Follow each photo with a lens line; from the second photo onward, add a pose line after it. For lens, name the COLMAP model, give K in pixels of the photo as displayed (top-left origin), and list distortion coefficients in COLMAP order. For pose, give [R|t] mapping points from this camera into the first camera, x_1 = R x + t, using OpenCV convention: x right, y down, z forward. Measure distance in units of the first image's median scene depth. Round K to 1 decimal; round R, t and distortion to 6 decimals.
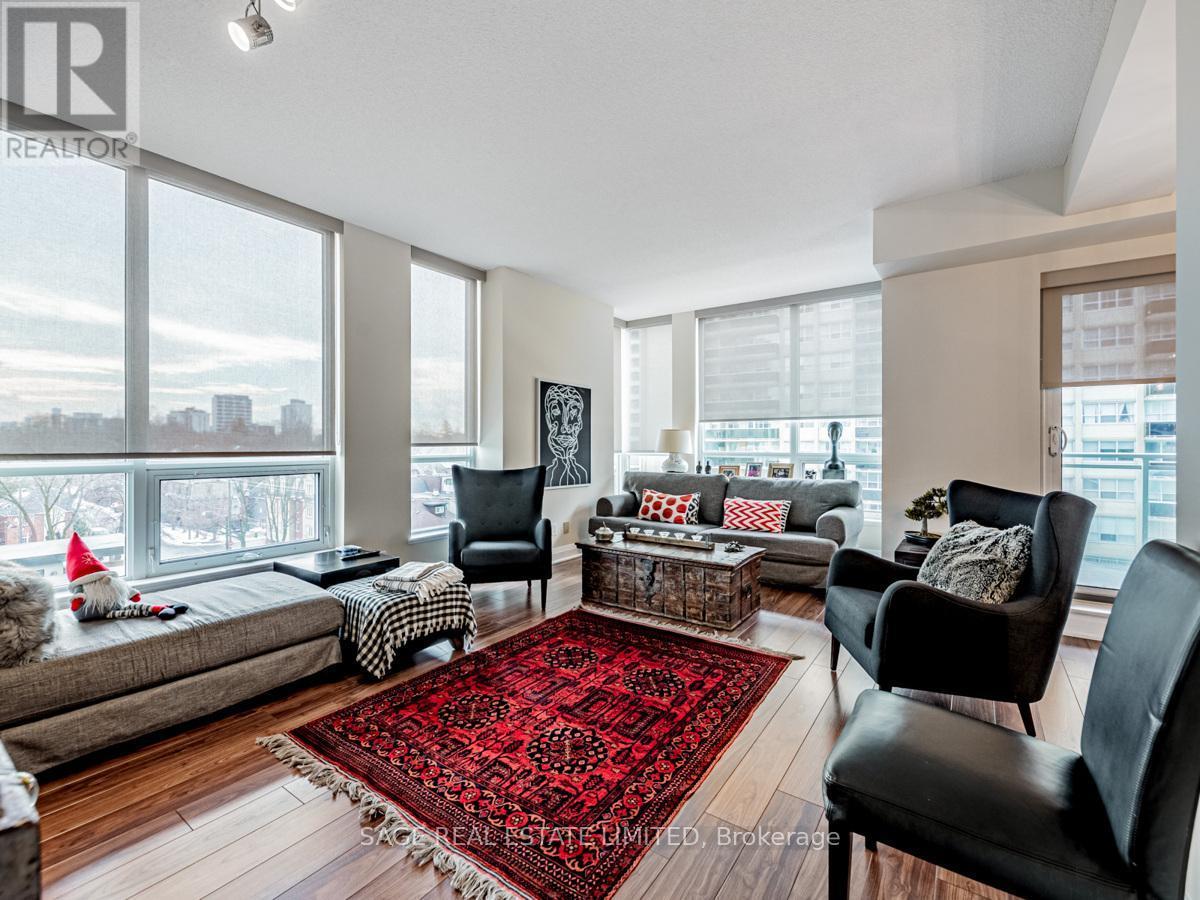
lens RADIAL K [[530.2, 0, 602.2], [0, 530.2, 447.1], [0, 0, 1]] dist [0.002479, 0.000471]
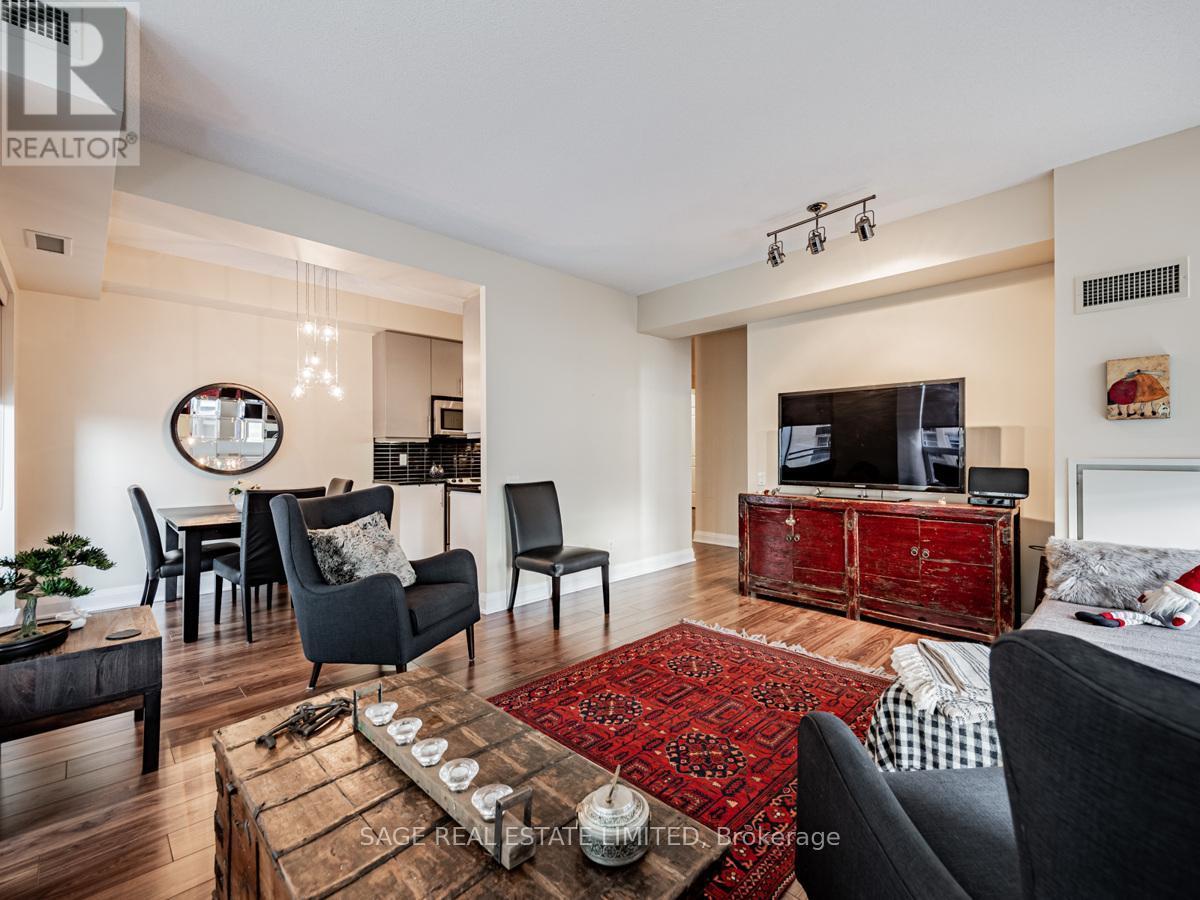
lens RADIAL K [[530.2, 0, 602.2], [0, 530.2, 447.1], [0, 0, 1]] dist [0.002479, 0.000471]
pose [[-0.985863, -0.000495, 0.167554, -0.050218], [0.000034, 0.999995, 0.003156, -0.024821], [-0.167554, 0.003117, -0.985858, 2.082073]]
